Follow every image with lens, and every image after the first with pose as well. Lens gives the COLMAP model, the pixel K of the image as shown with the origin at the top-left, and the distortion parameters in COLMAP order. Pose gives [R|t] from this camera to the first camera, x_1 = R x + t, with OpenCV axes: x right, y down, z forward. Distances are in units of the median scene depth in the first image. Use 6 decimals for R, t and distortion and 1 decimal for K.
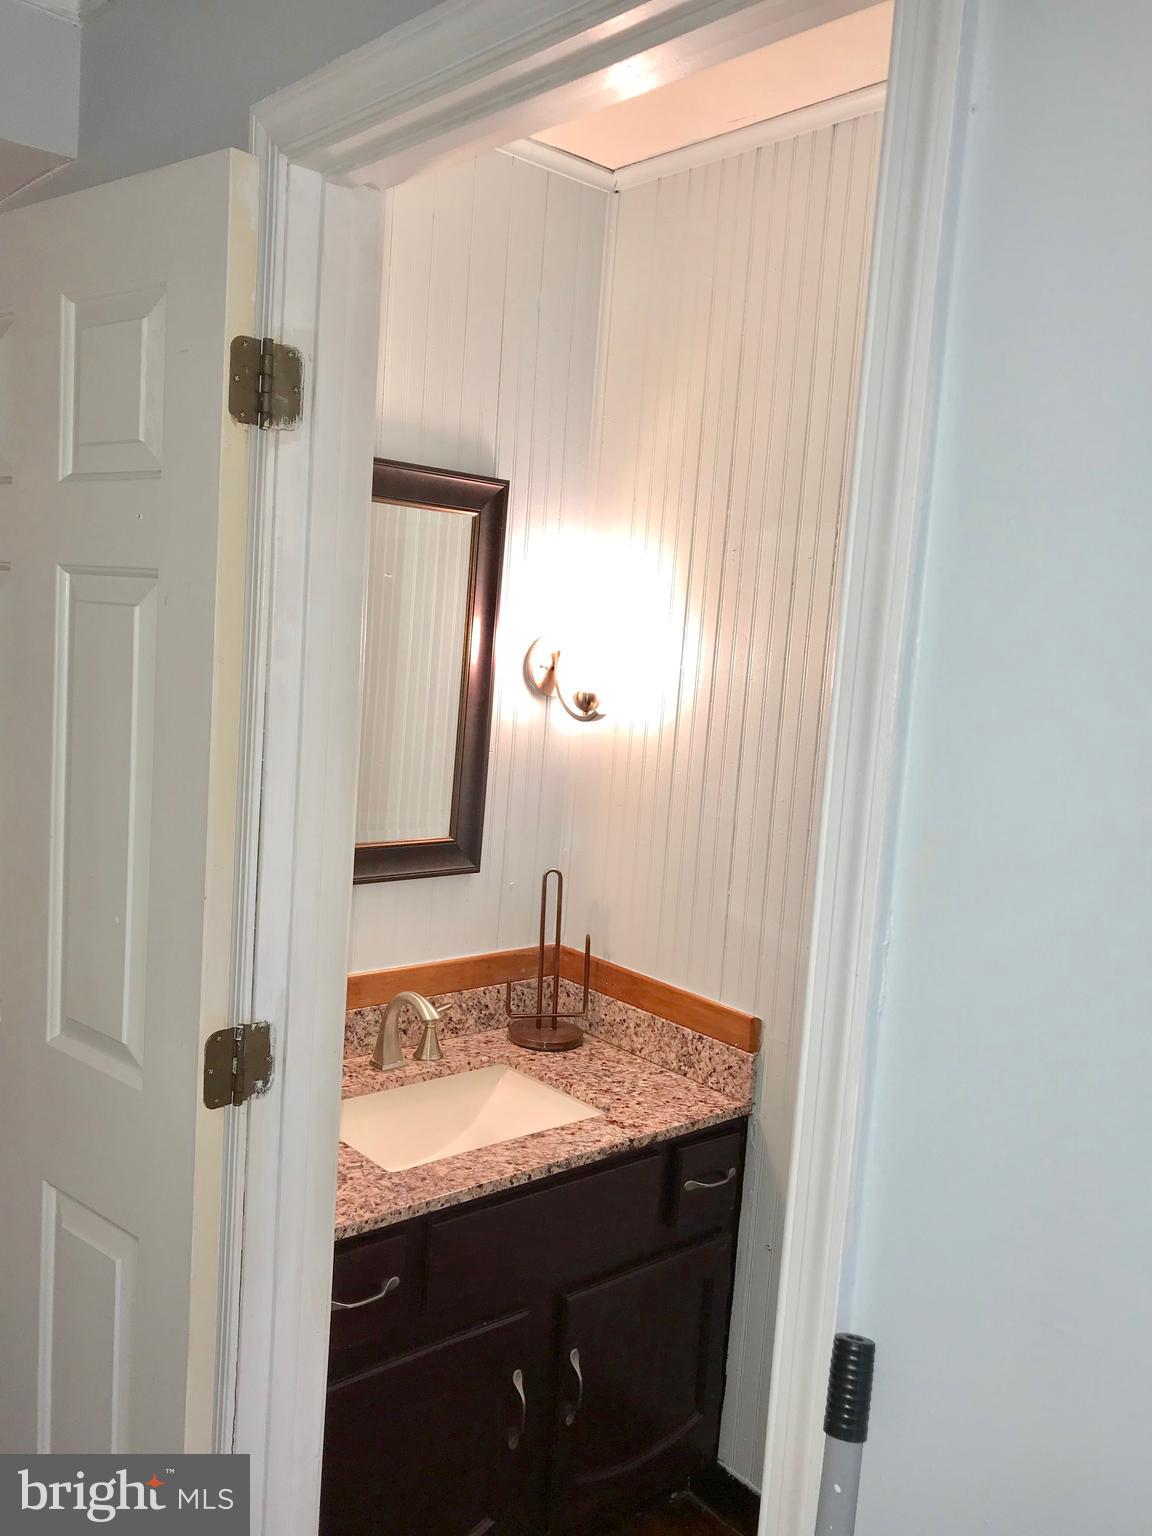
lens RADIAL K [[1272.3, 0, 580.8], [0, 1272.3, 769.0], [0, 0, 1]] dist [0.036803, -0.058307]
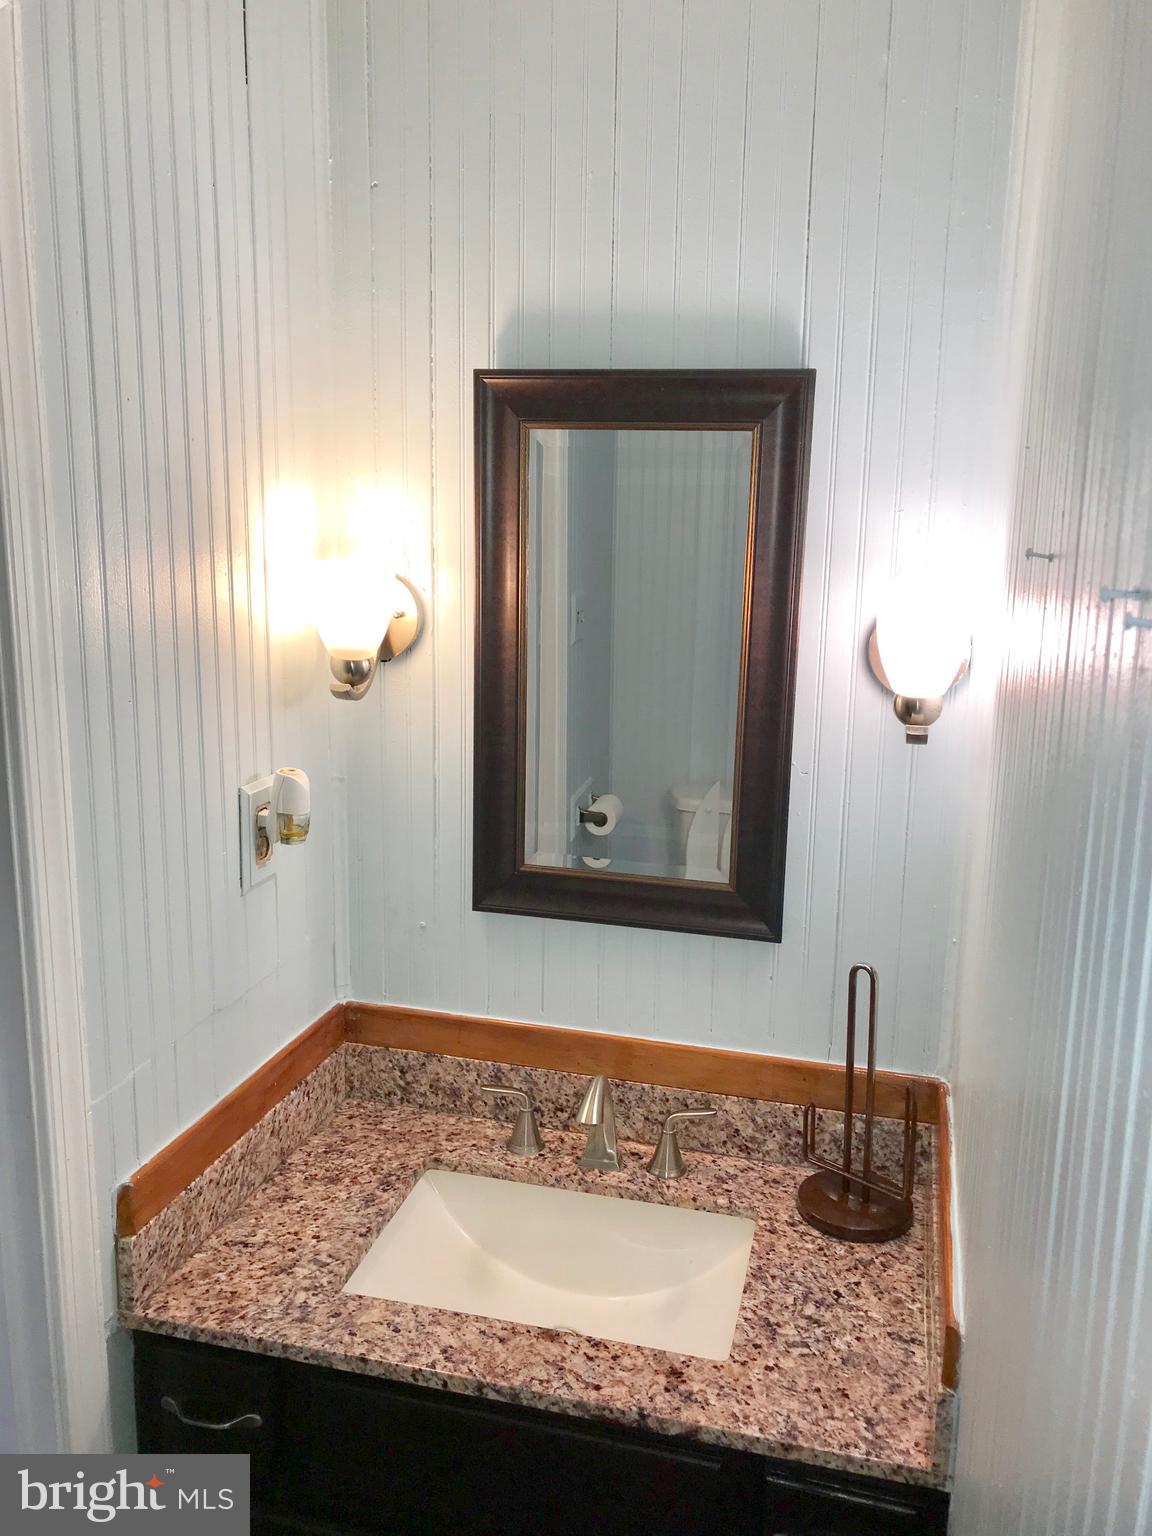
lens RADIAL K [[1272.3, 0, 577.1], [0, 1272.3, 764.1], [0, 0, 1]] dist [0.036803, -0.058307]
pose [[0.565250, 0.114044, -0.816998, 0.439049], [-0.079263, 0.993324, 0.083818, -0.069905], [0.821103, 0.017380, 0.570516, 0.528817]]
